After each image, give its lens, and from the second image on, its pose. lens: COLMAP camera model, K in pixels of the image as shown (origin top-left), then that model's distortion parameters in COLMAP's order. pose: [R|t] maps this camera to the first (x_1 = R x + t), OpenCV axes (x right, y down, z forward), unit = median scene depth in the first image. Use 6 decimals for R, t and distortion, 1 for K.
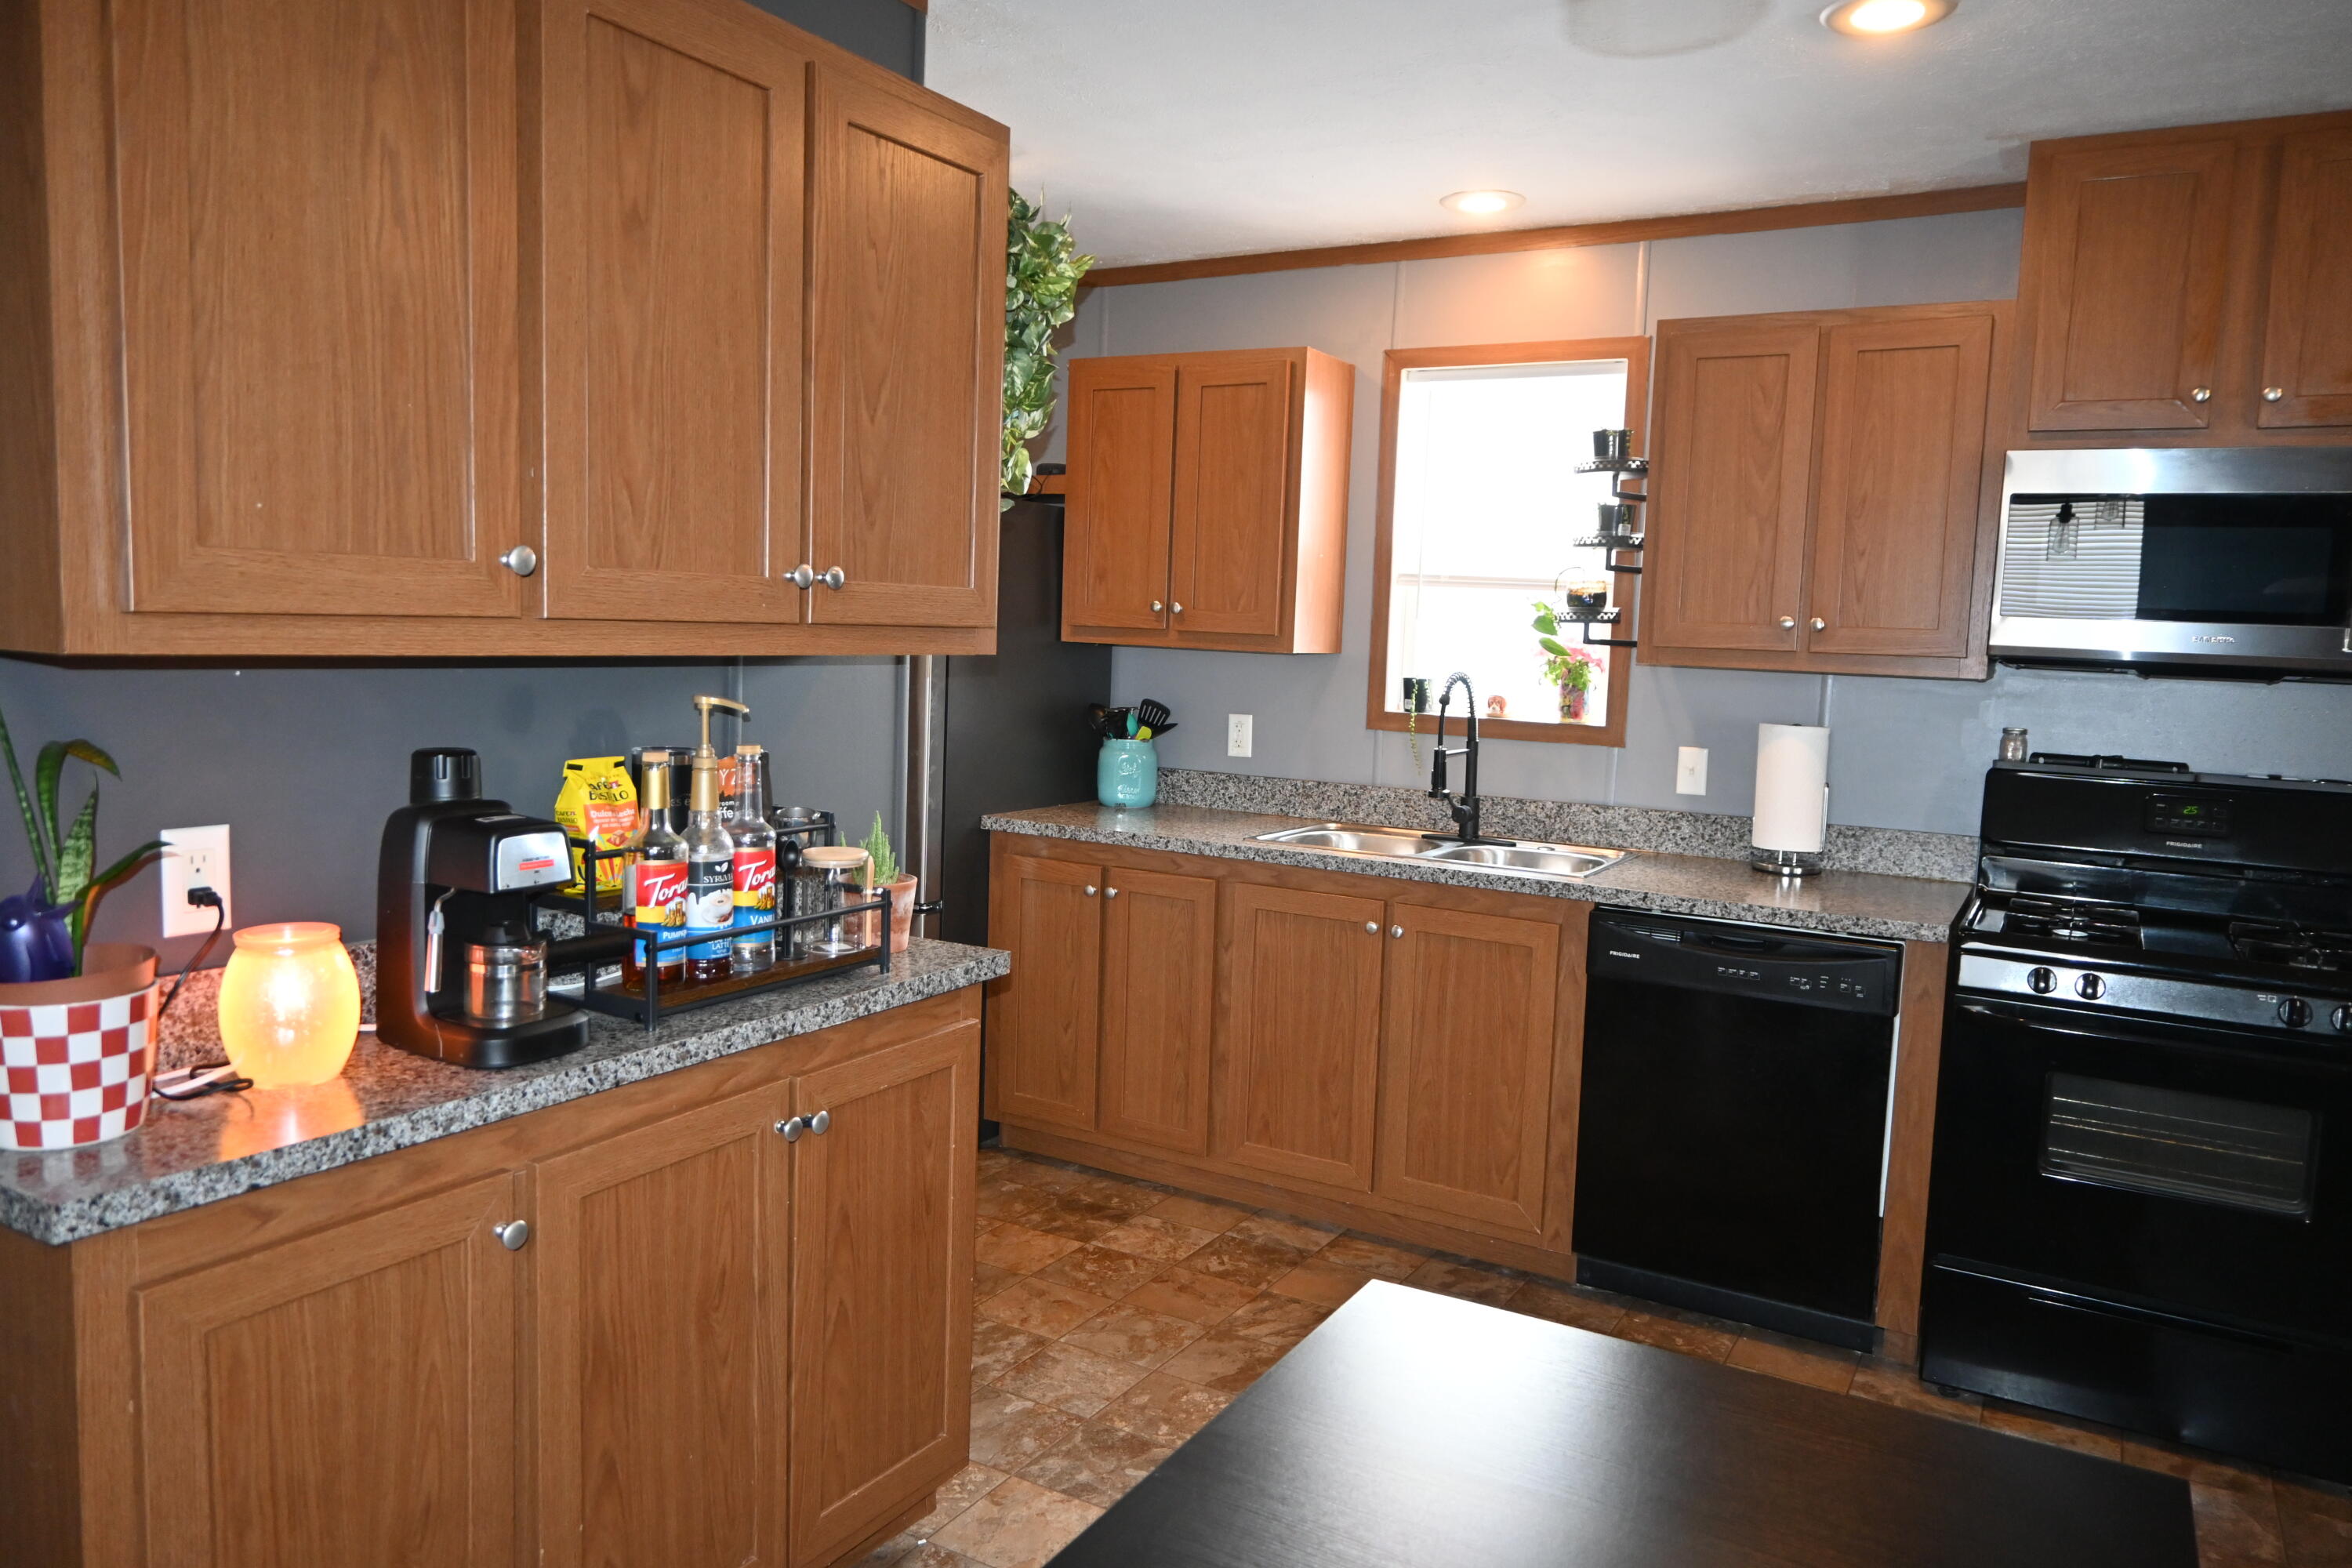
lens RADIAL K [[1624.4, 0, 1158.4], [0, 1624.4, 777.7], [0, 0, 1]] dist [0.020766, -0.015218]
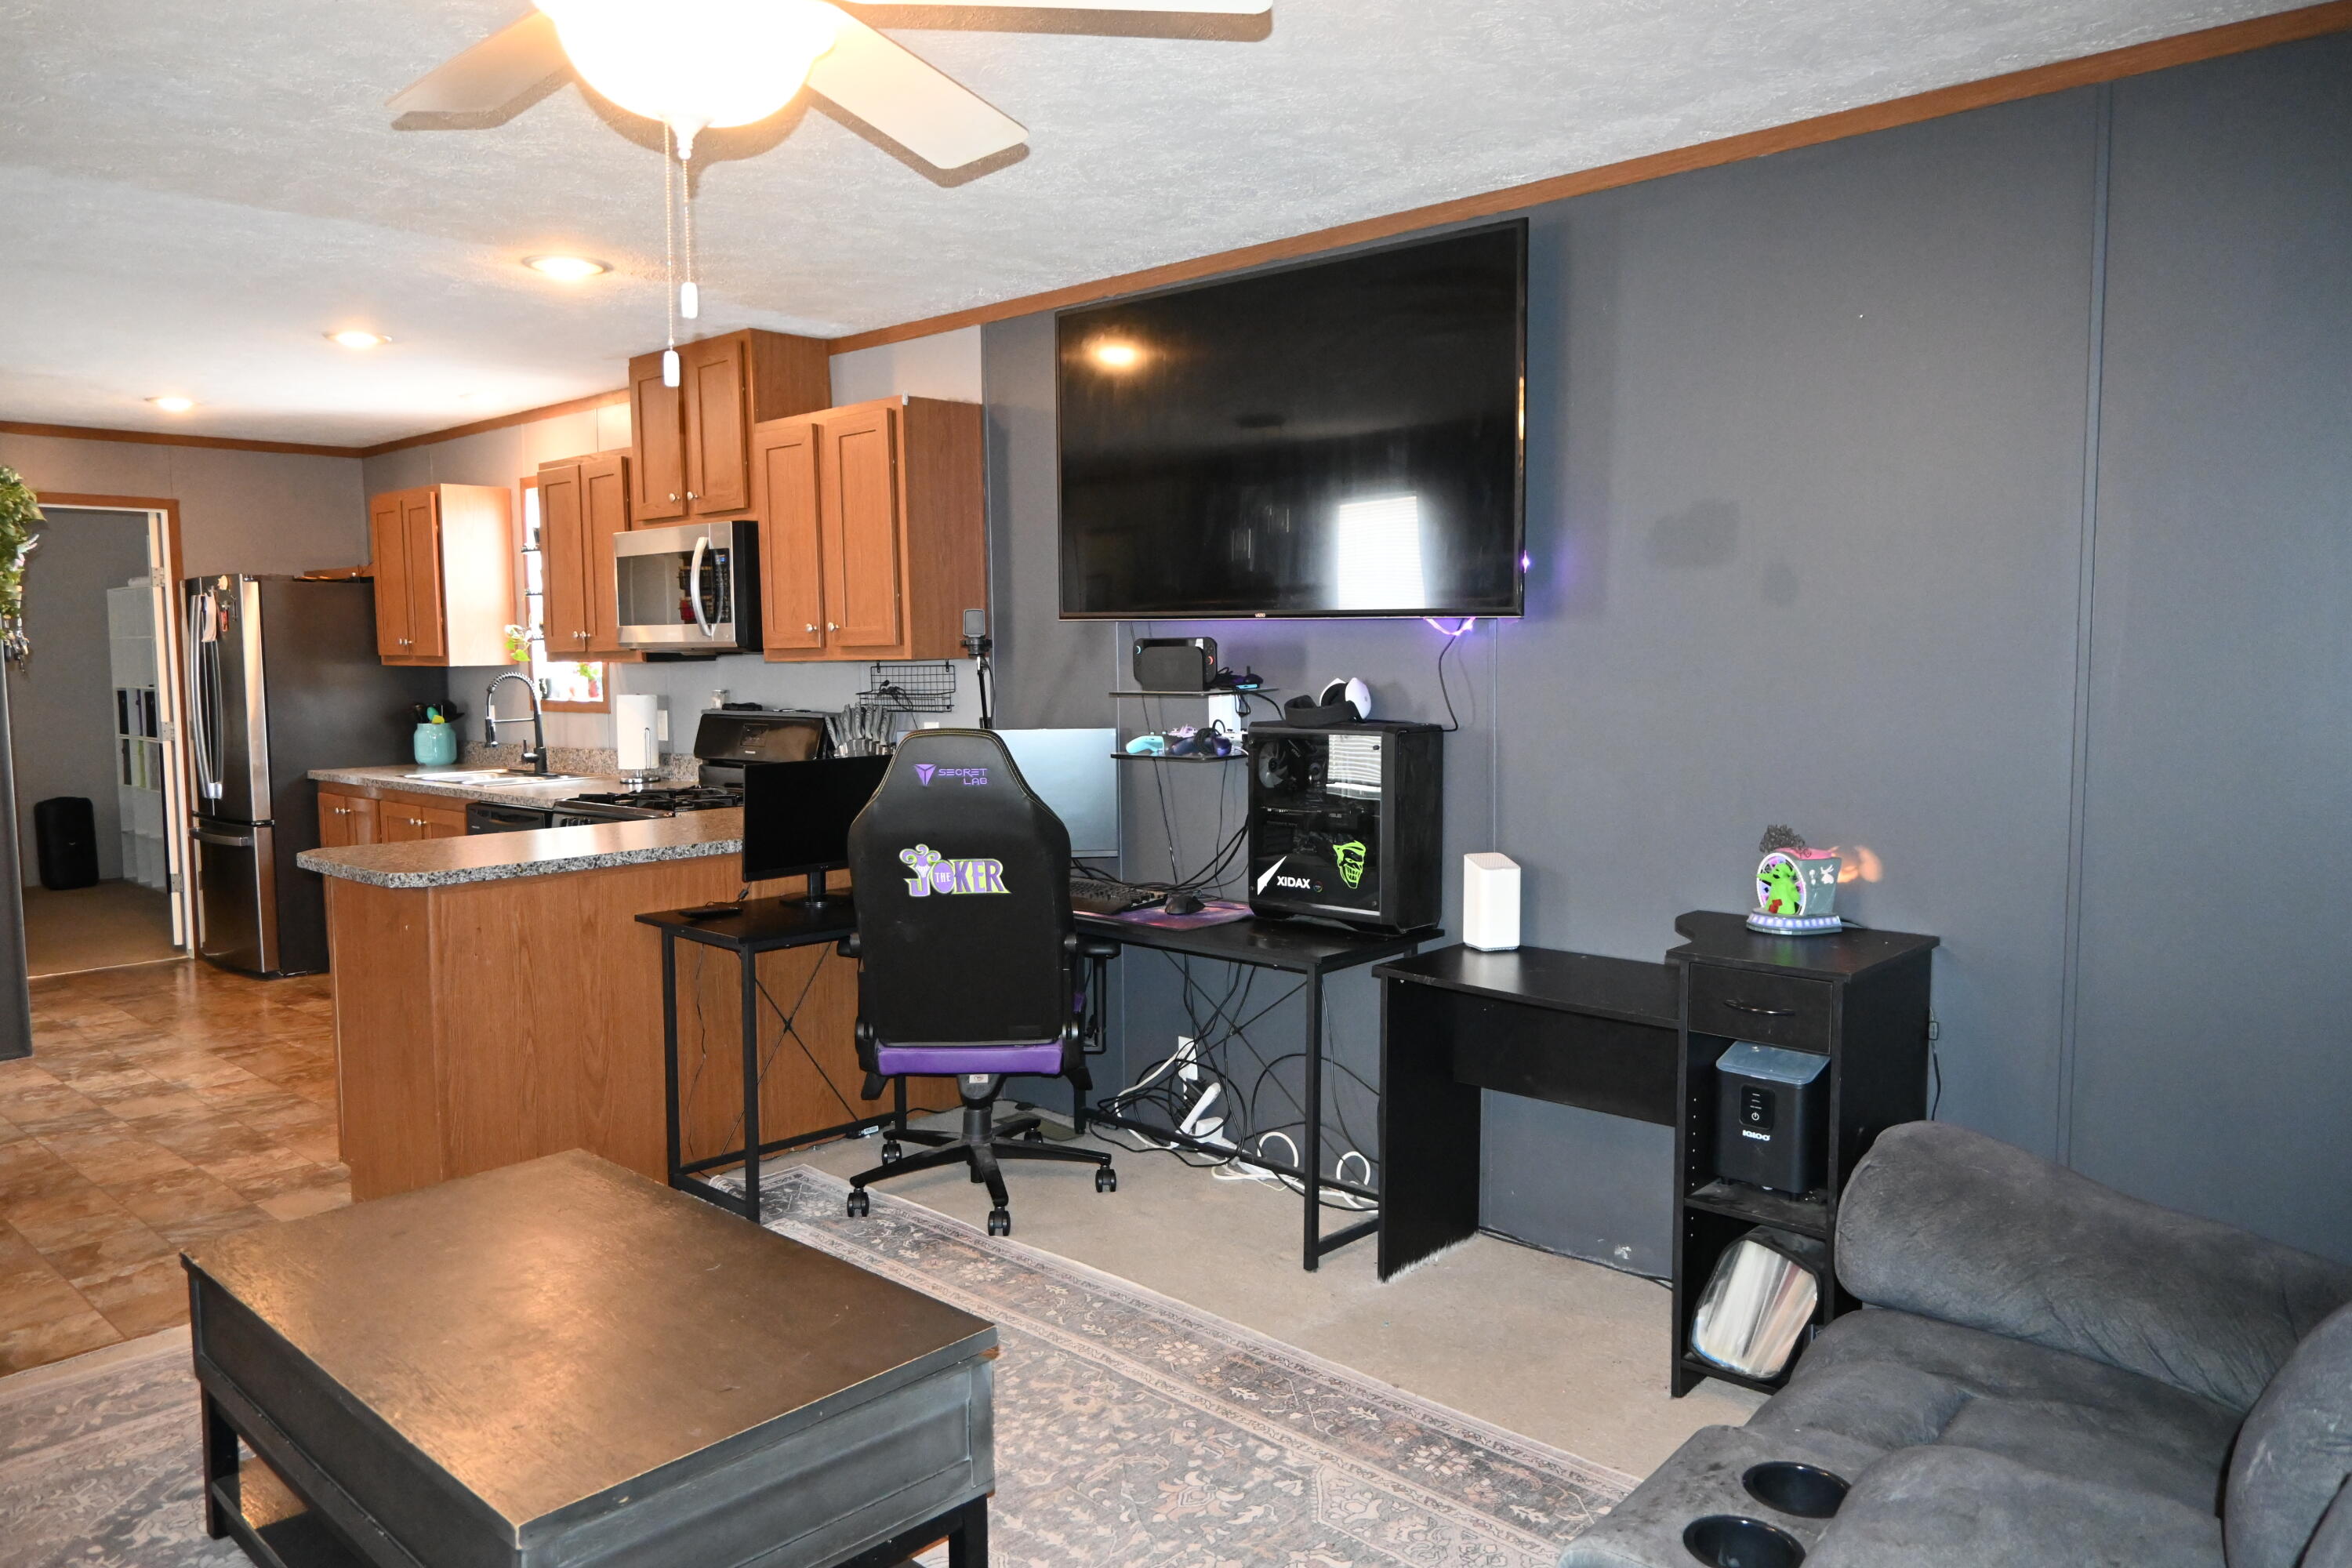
lens RADIAL K [[1624.4, 0, 1158.4], [0, 1624.4, 777.7], [0, 0, 1]] dist [0.020766, -0.015218]
pose [[0.971932, -0.038257, -0.232130, 1.641850], [0.034090, 0.999178, -0.021939, 0.138099], [0.232778, 0.013410, 0.972437, -0.644403]]
